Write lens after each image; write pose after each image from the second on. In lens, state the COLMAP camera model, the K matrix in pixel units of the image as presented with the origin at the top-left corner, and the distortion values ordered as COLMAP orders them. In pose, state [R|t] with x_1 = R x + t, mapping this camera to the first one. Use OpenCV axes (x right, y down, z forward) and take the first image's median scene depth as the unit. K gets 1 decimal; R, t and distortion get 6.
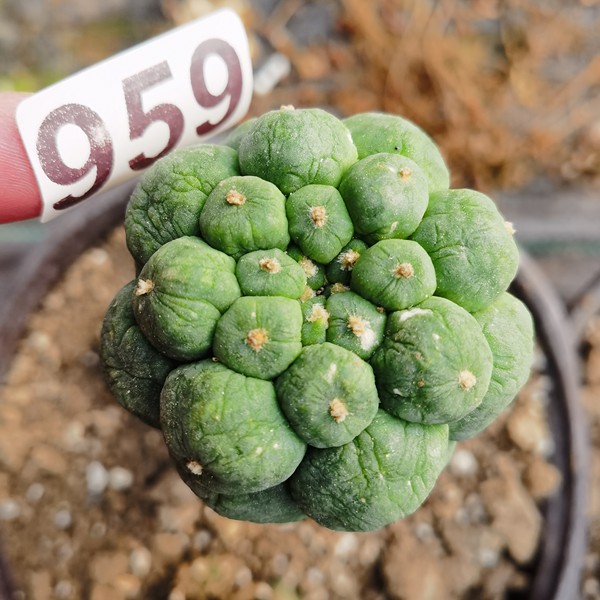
lens RADIAL K [[665.1, 0, 288.8], [0, 665.1, 299.8], [0, 0, 1]] dist [-0.003176, -0.008666]
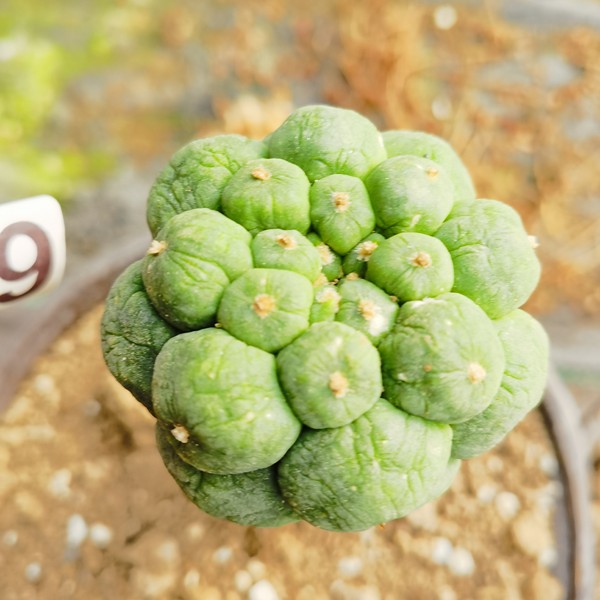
lens RADIAL K [[666.8, 0, 298.4], [0, 666.8, 297.5], [0, 0, 1]] dist [0.004641, -0.031907]
pose [[0.992185, 0.123227, -0.019603, 0.018524], [-0.124771, 0.981306, -0.146527, 0.171223], [0.001181, 0.147827, 0.989012, 0.034436]]
